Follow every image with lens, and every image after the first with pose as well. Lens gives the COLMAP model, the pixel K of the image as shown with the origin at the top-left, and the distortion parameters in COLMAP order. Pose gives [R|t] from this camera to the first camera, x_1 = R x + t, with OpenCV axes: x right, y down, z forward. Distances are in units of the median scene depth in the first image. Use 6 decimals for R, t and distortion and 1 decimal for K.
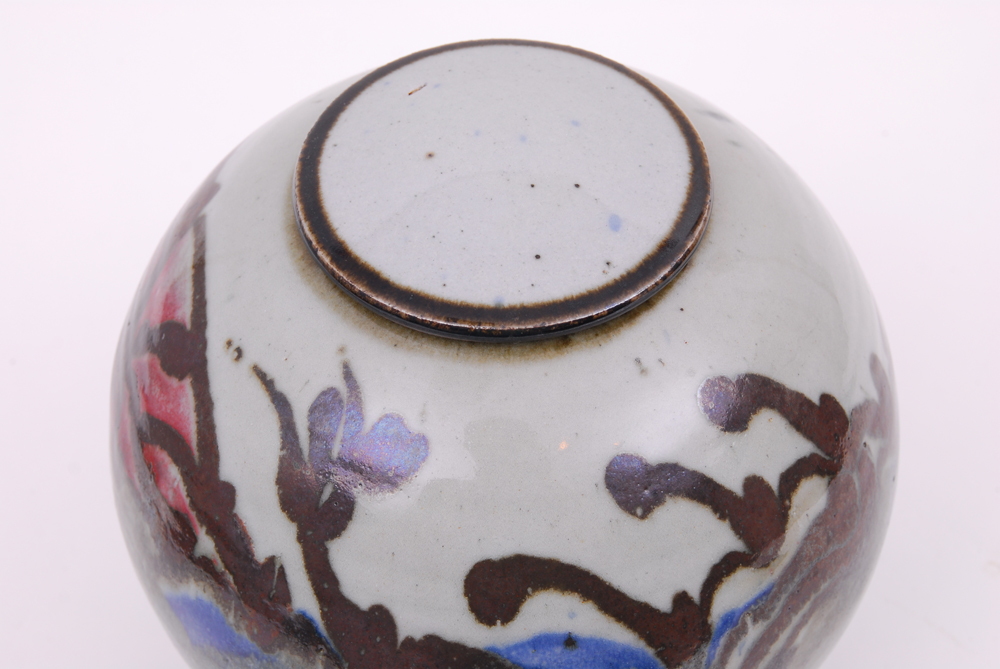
lens RADIAL K [[2122.9, 0, 501.5], [0, 2122.9, 333.9], [0, 0, 1]] dist [-0.243435, 0.000000]
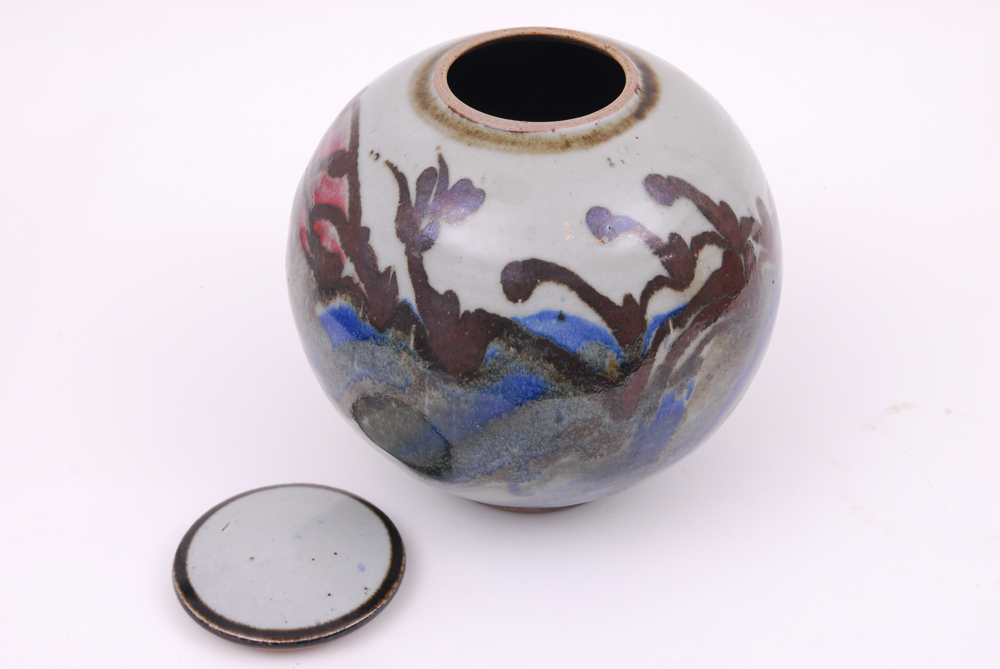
lens RADIAL K [[2122.9, 0, 499.3], [0, 2122.9, 334.9], [0, 0, 1]] dist [-0.243435, 0.000000]
pose [[0.997640, 0.050927, -0.046063, 0.060497], [-0.058206, 0.983068, -0.173753, 0.447323], [0.036435, 0.176024, 0.983711, -0.657670]]
